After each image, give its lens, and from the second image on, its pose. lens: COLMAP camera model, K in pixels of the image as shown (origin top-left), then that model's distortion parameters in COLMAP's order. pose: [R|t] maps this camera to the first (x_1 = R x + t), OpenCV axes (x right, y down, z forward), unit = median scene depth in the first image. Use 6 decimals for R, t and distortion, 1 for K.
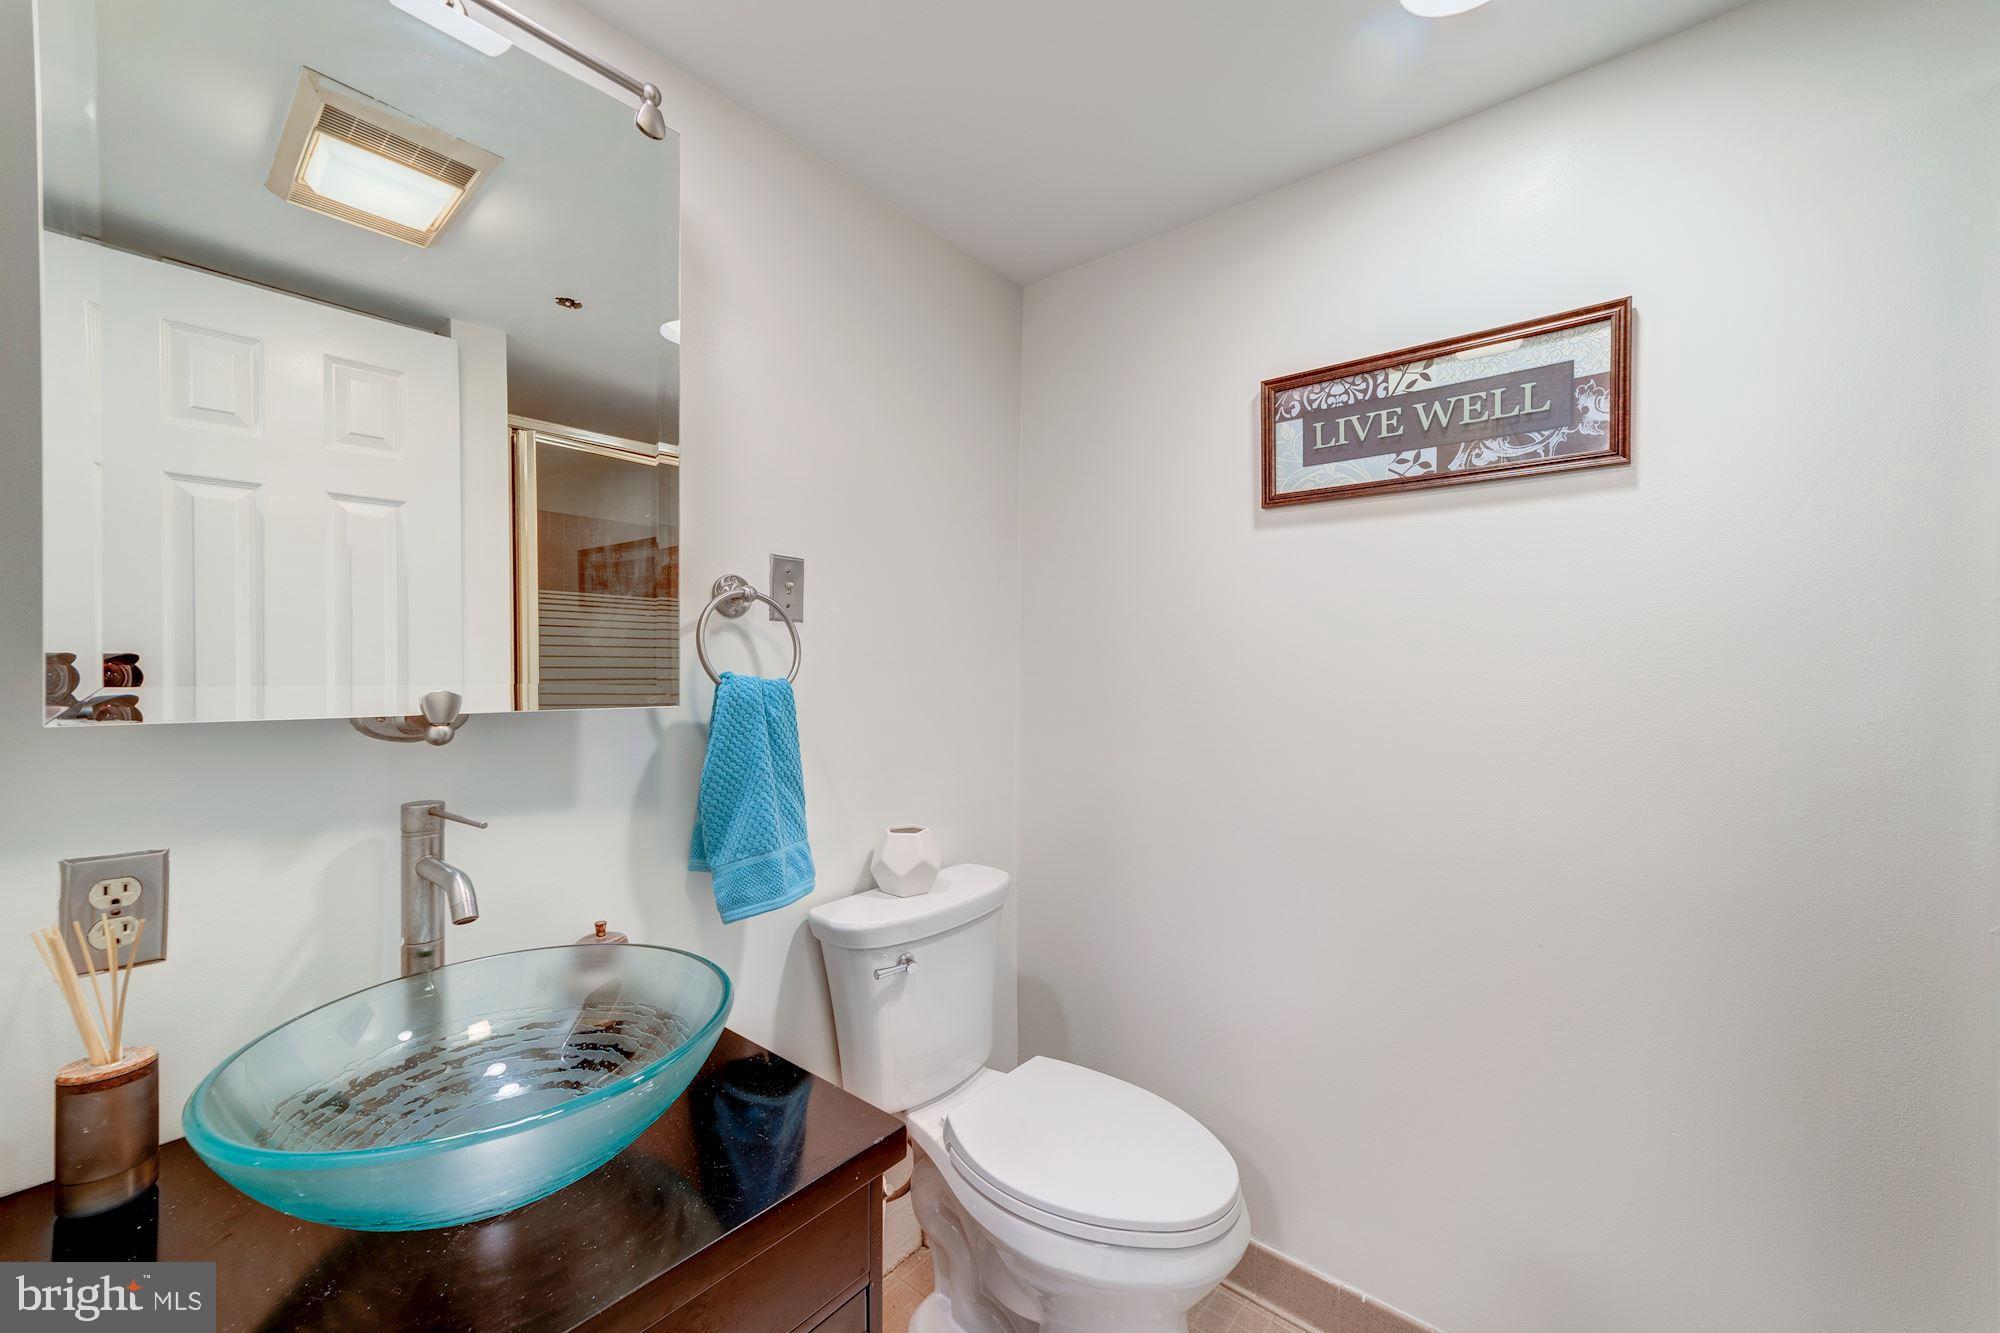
lens RADIAL K [[777.1, 0, 1004.3], [0, 777.1, 674.1], [0, 0, 1]] dist [-0.001706, 0.005119]
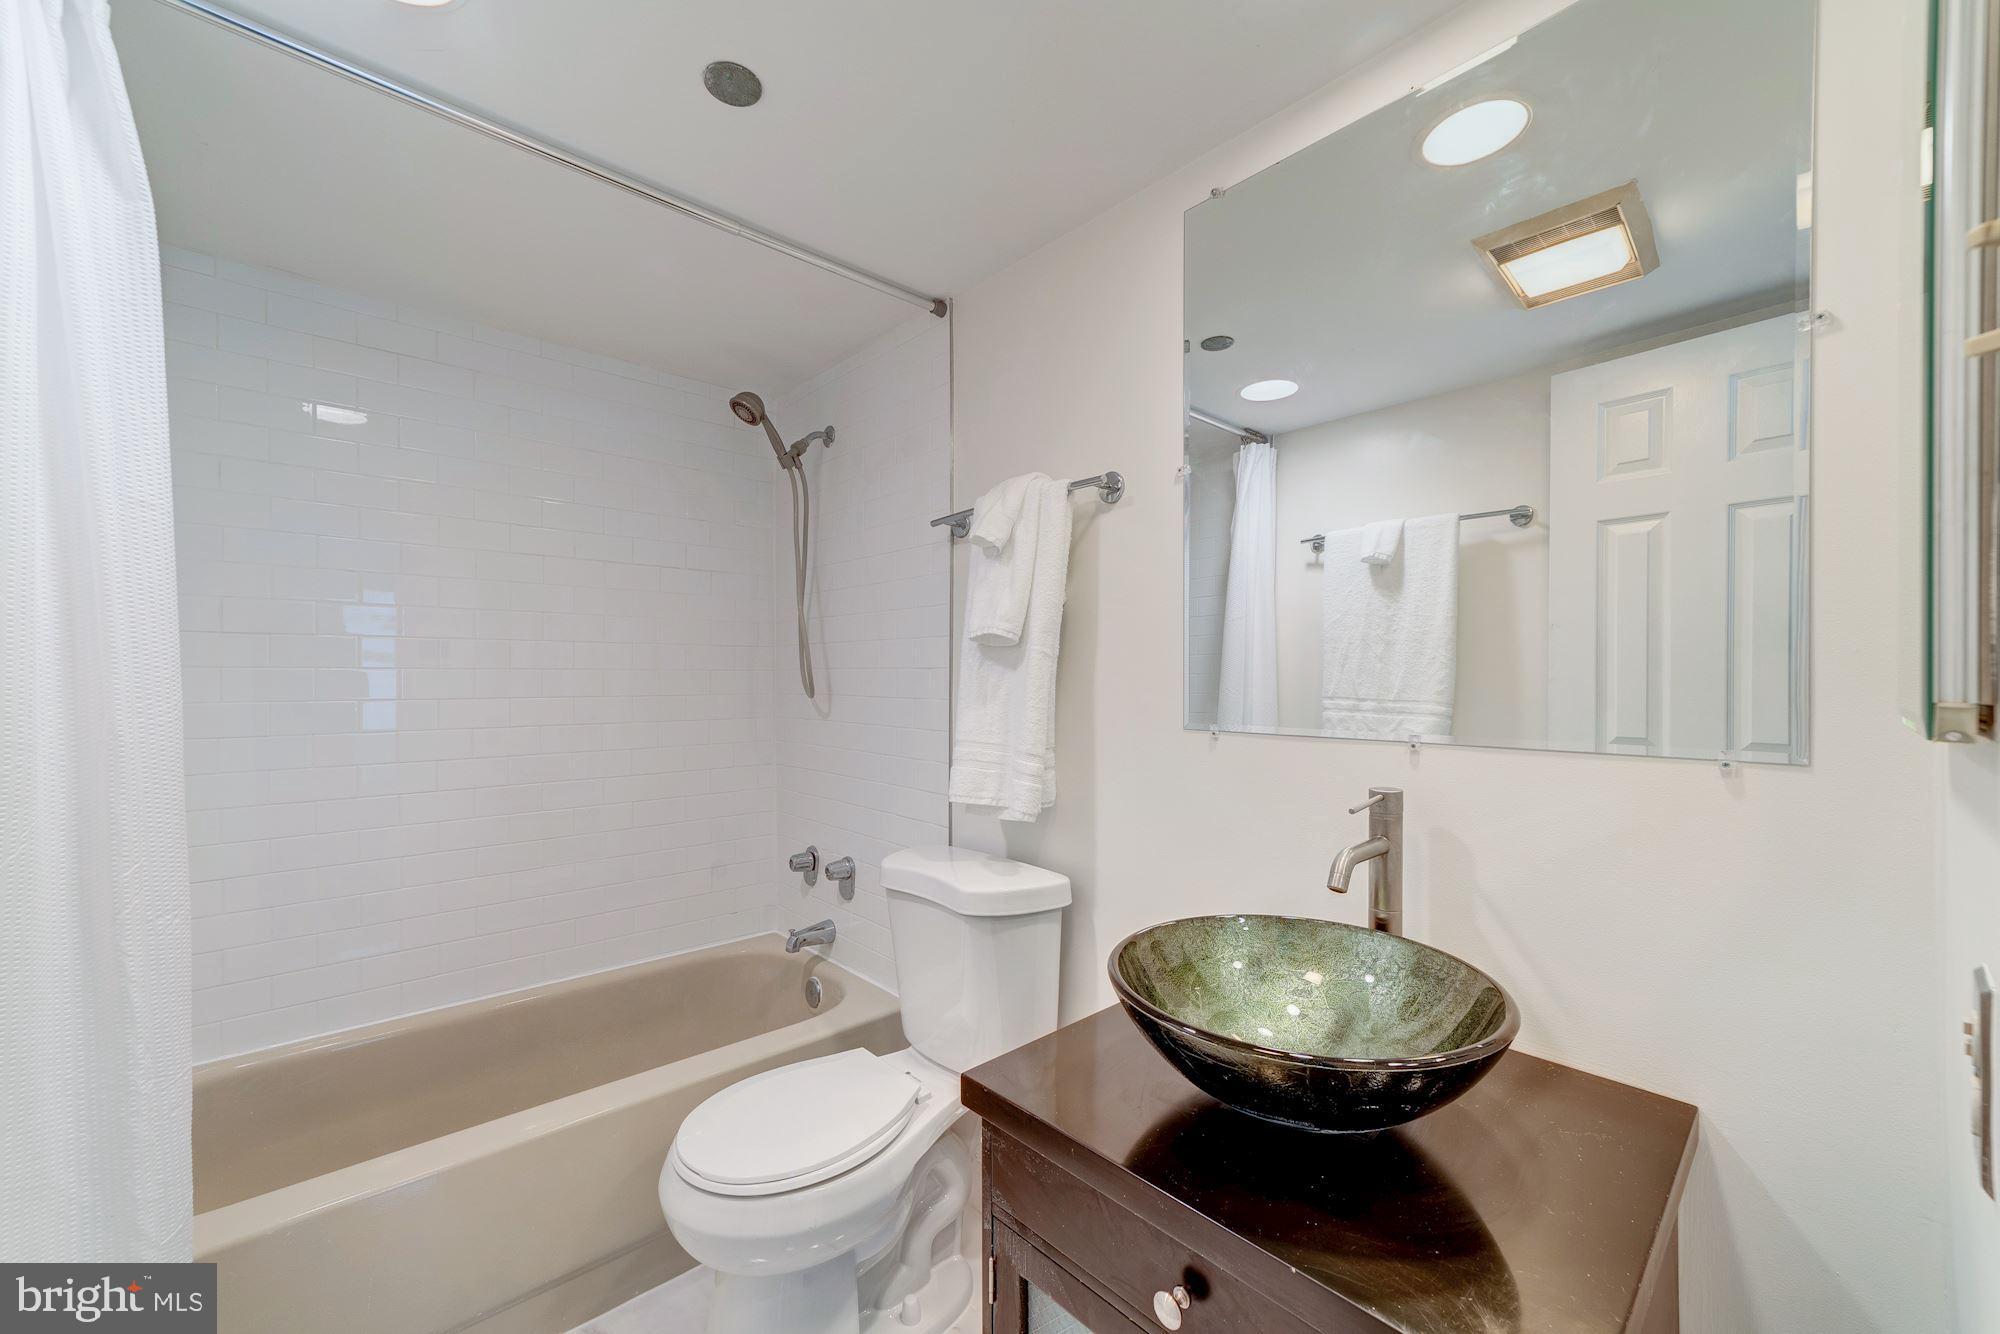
lens RADIAL K [[777.1, 0, 999.8], [0, 777.1, 672.3], [0, 0, 1]] dist [-0.001706, 0.005119]
pose [[-0.134690, -0.005896, -0.990870, 0.463337], [-0.013968, 0.999894, -0.004051, 0.014868], [0.990789, 0.013294, -0.134758, 0.286473]]
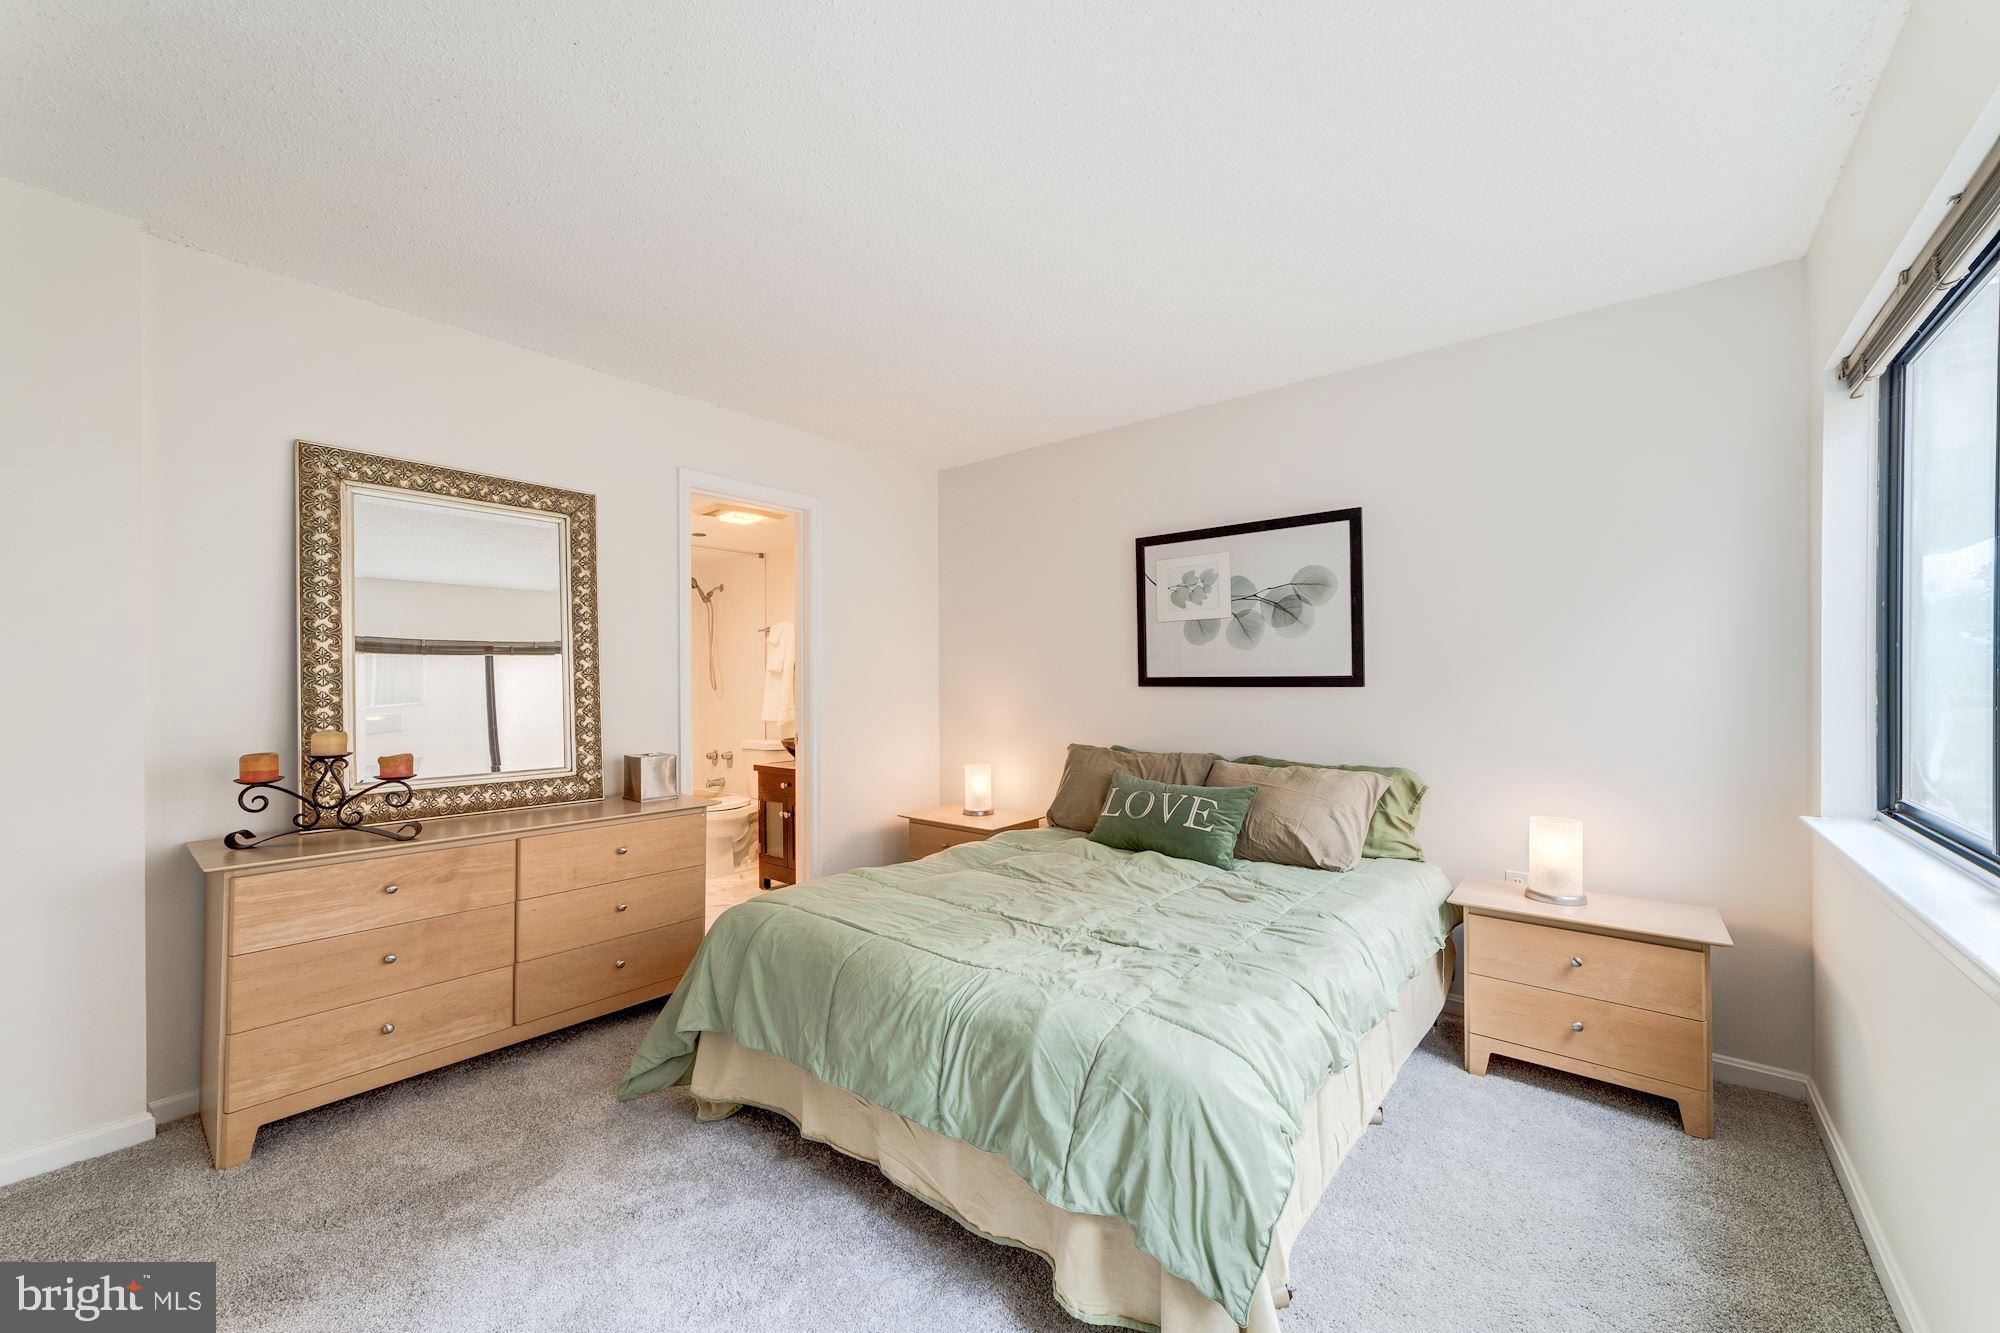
lens RADIAL K [[777.1, 0, 995.4], [0, 777.1, 676.1], [0, 0, 1]] dist [-0.001706, 0.005119]
pose [[-0.001051, -0.006522, -0.999978, 1.027499], [-0.008852, 0.999940, -0.006513, 0.012293], [0.999960, 0.008845, -0.001109, 0.480724]]
